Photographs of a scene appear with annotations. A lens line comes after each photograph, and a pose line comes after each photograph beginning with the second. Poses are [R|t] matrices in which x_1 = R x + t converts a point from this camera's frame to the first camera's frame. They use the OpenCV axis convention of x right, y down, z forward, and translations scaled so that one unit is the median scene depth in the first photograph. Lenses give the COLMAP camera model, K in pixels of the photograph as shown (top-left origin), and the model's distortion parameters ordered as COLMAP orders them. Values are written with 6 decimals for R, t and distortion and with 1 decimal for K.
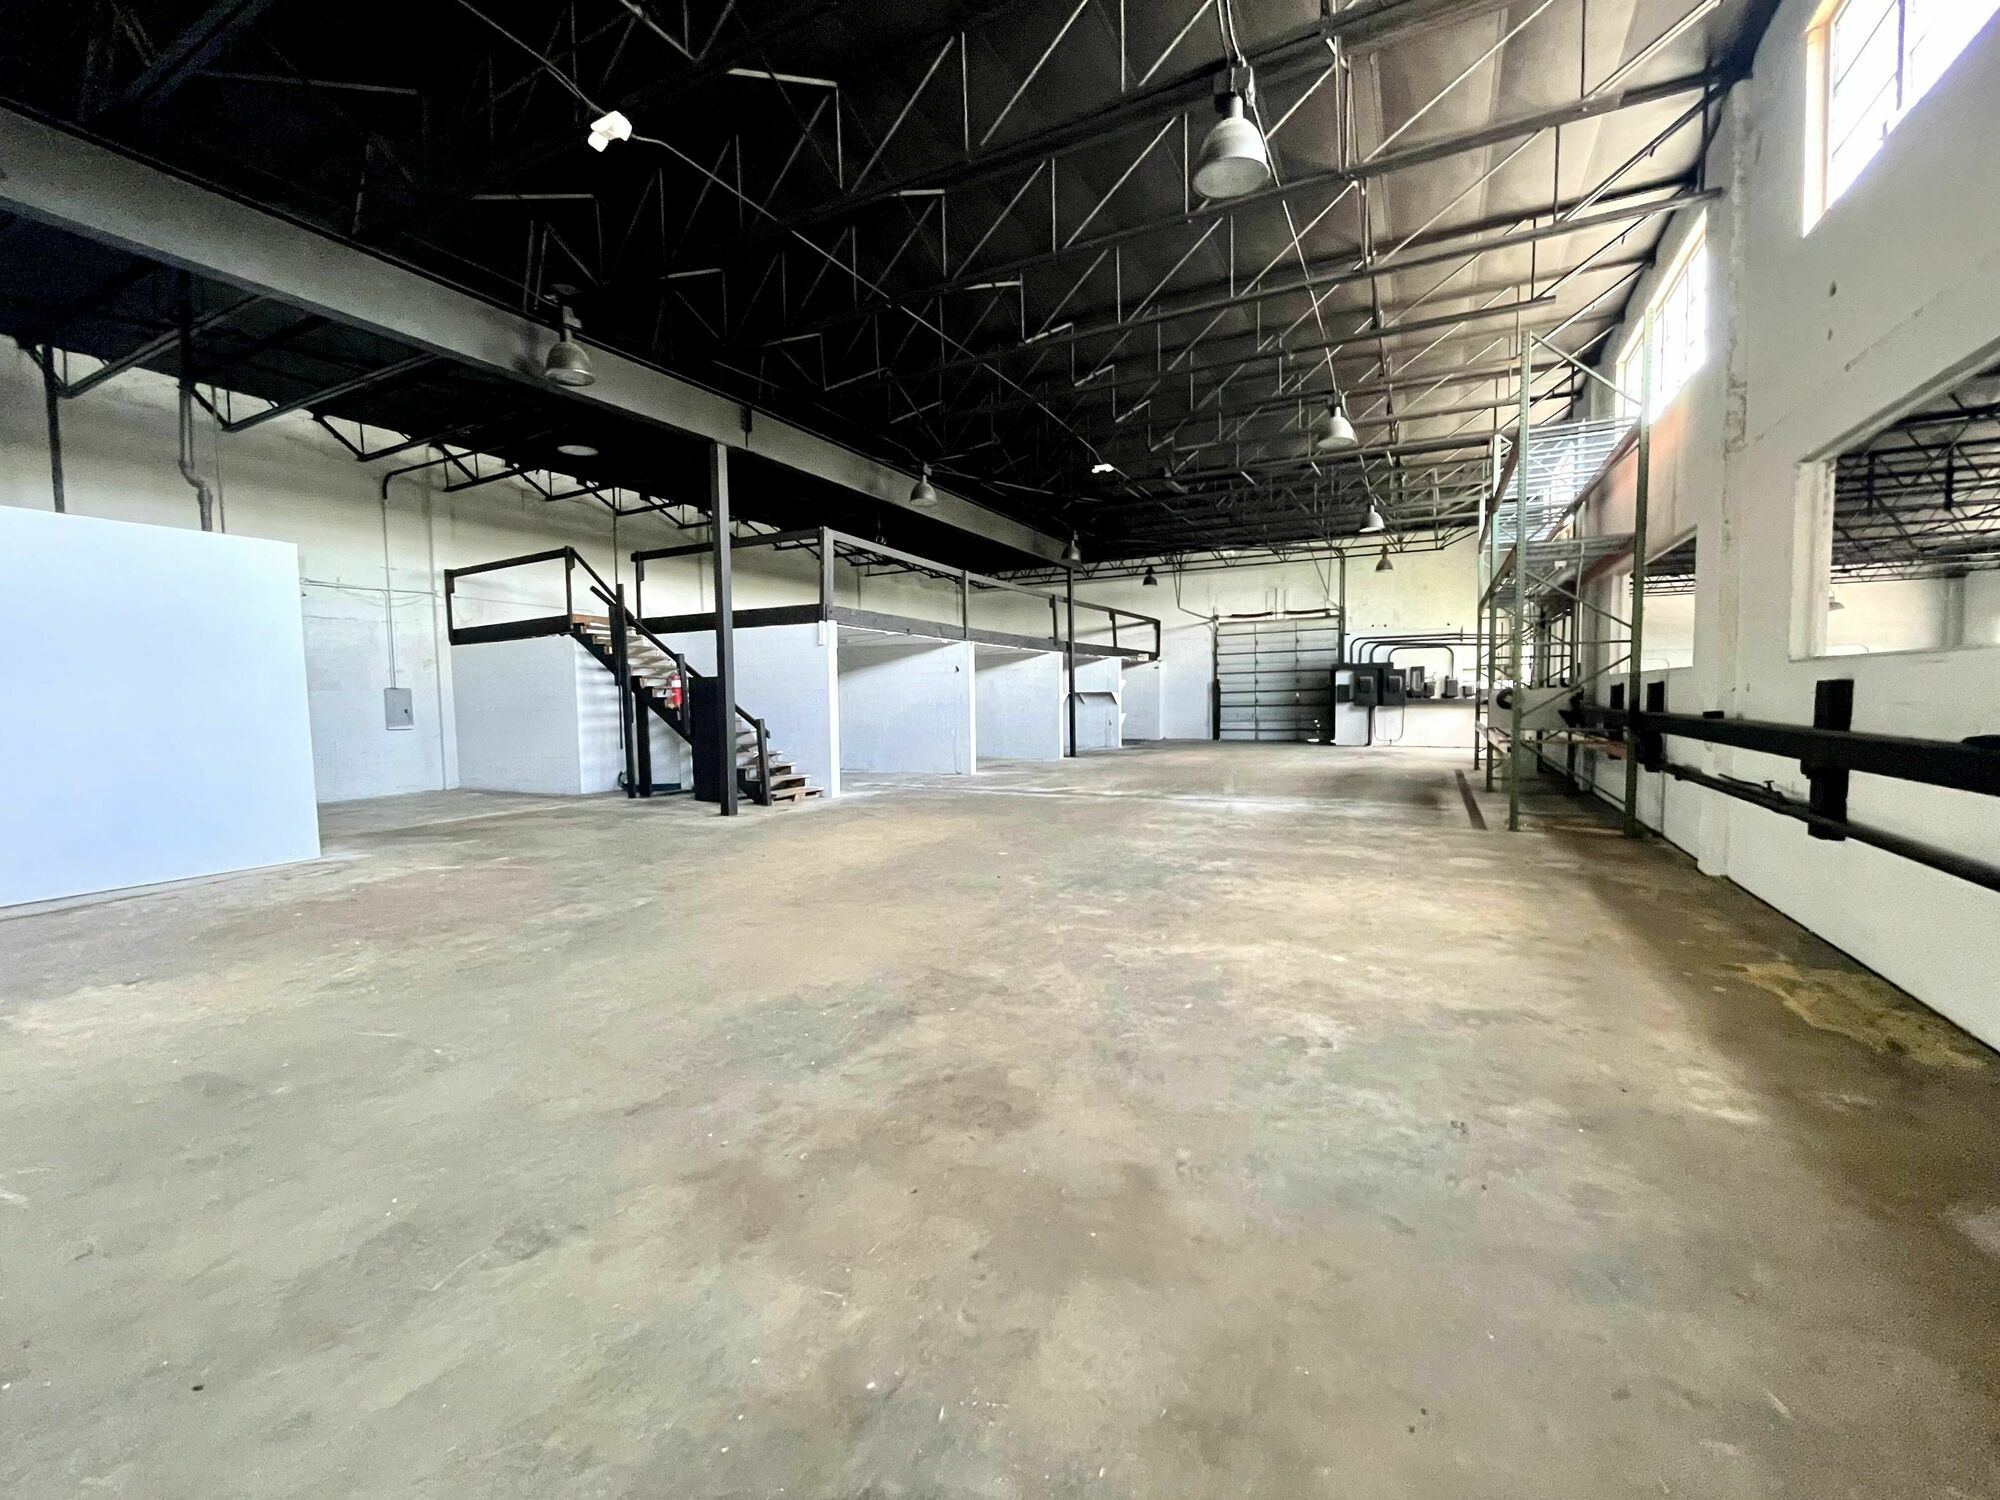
lens RADIAL K [[811.3, 0, 1003.7], [0, 811.3, 748.3], [0, 0, 1]] dist [0.000923, 0.000053]
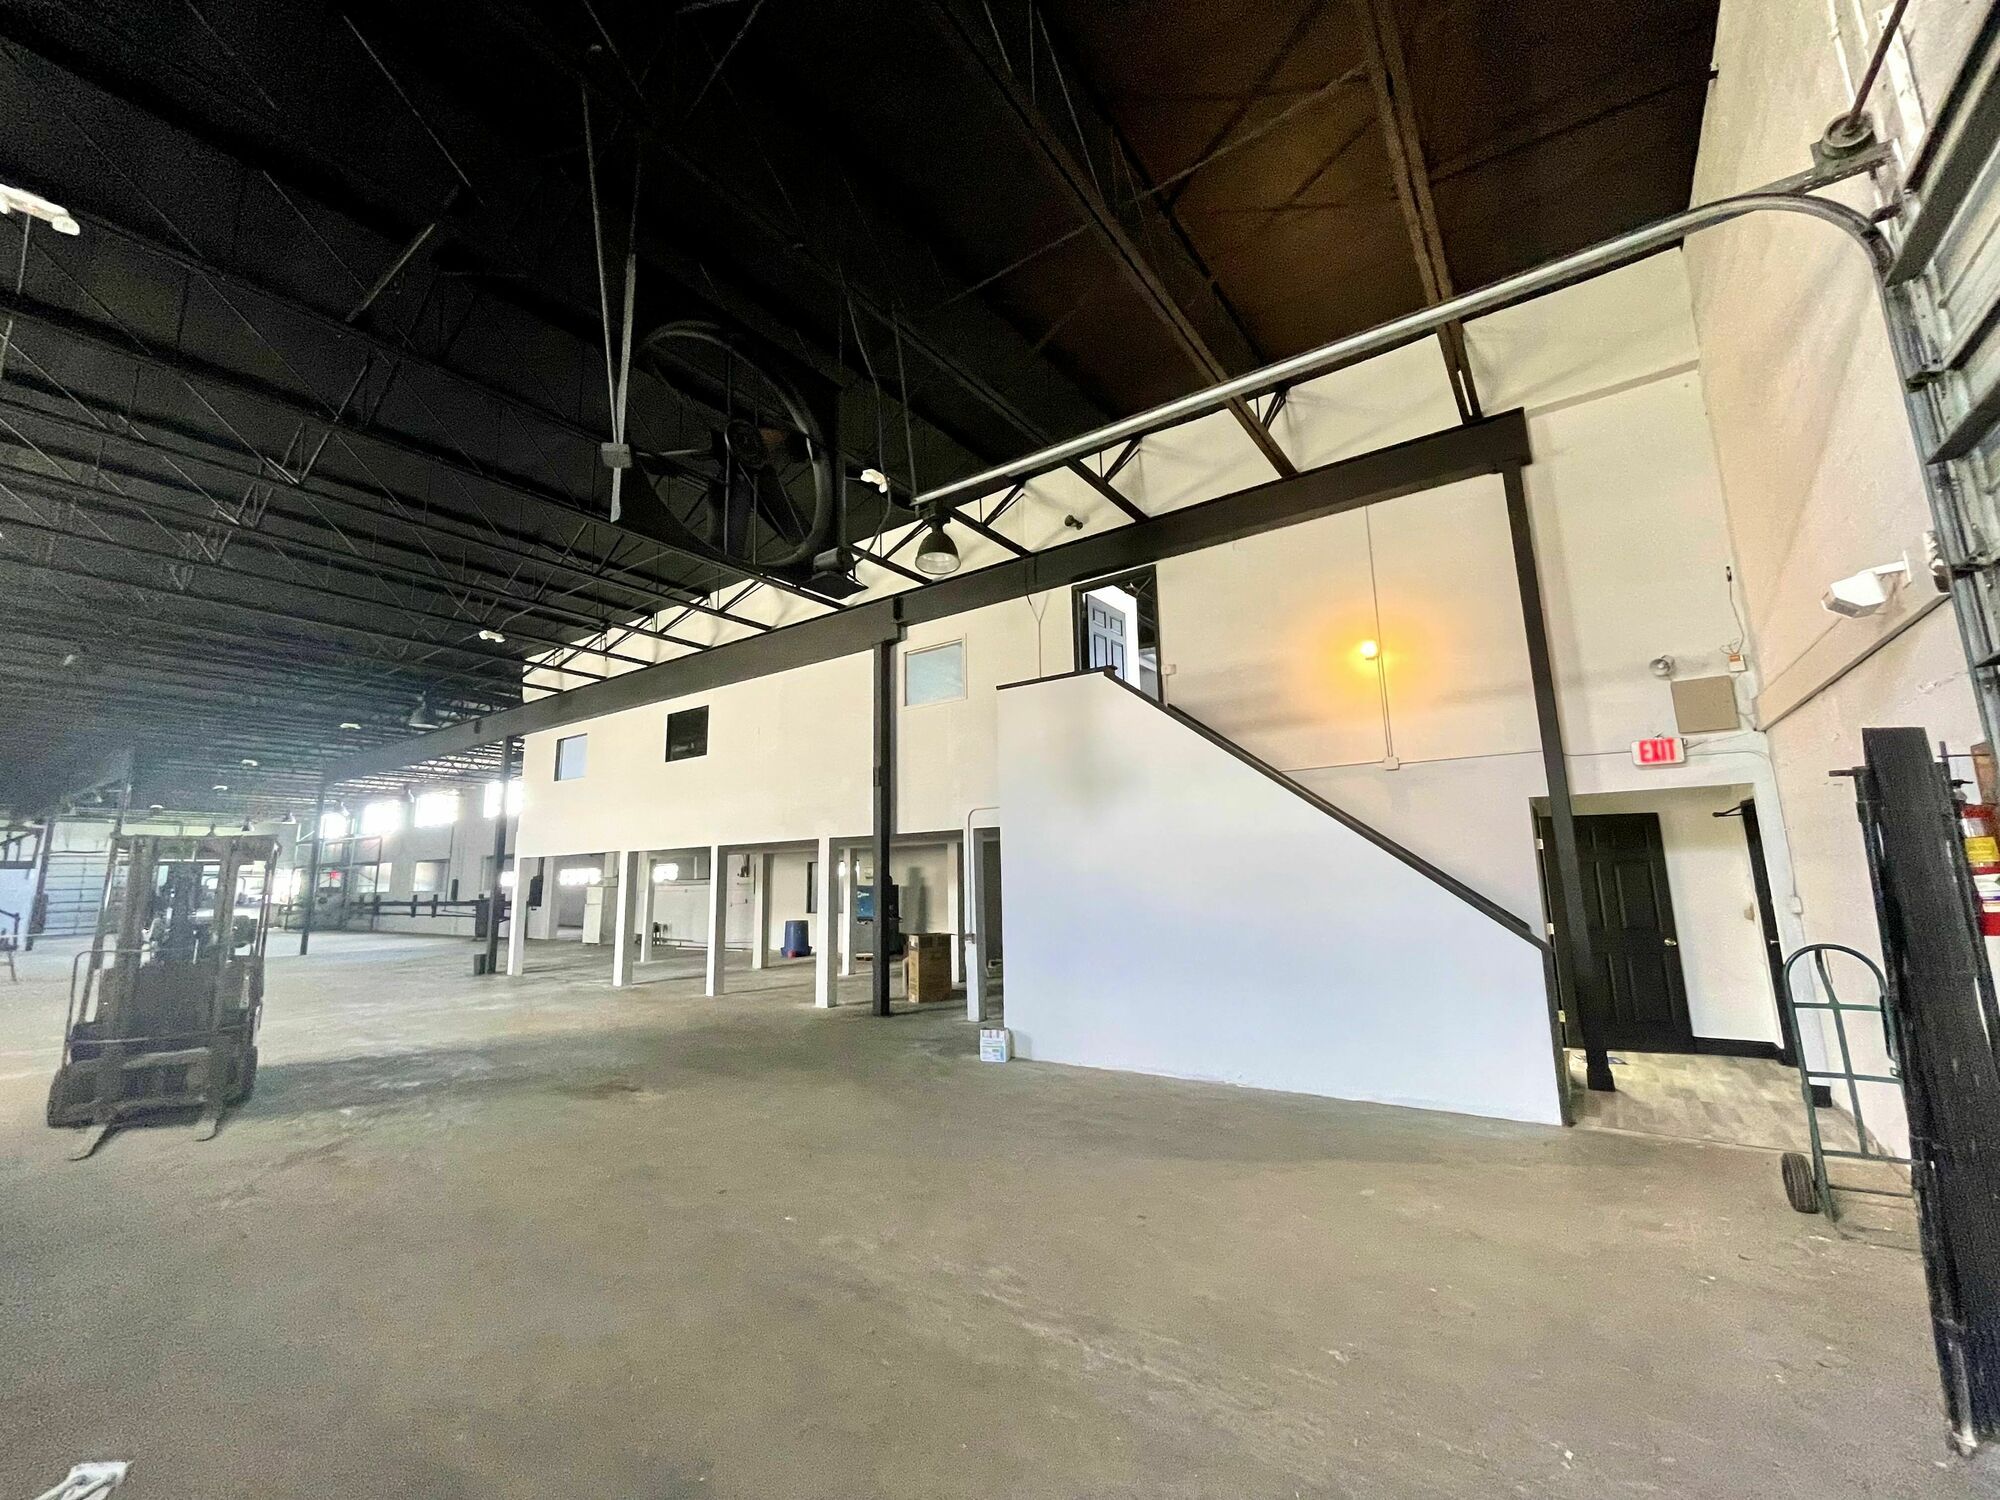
lens RADIAL K [[811.3, 0, 999.1], [0, 811.3, 747.5], [0, 0, 1]] dist [0.000923, 0.000053]
pose [[0.130056, 0.174999, 0.975941, -1.034366], [0.076896, 0.979556, -0.185894, 0.064986], [-0.988520, 0.099223, 0.113940, -0.949207]]
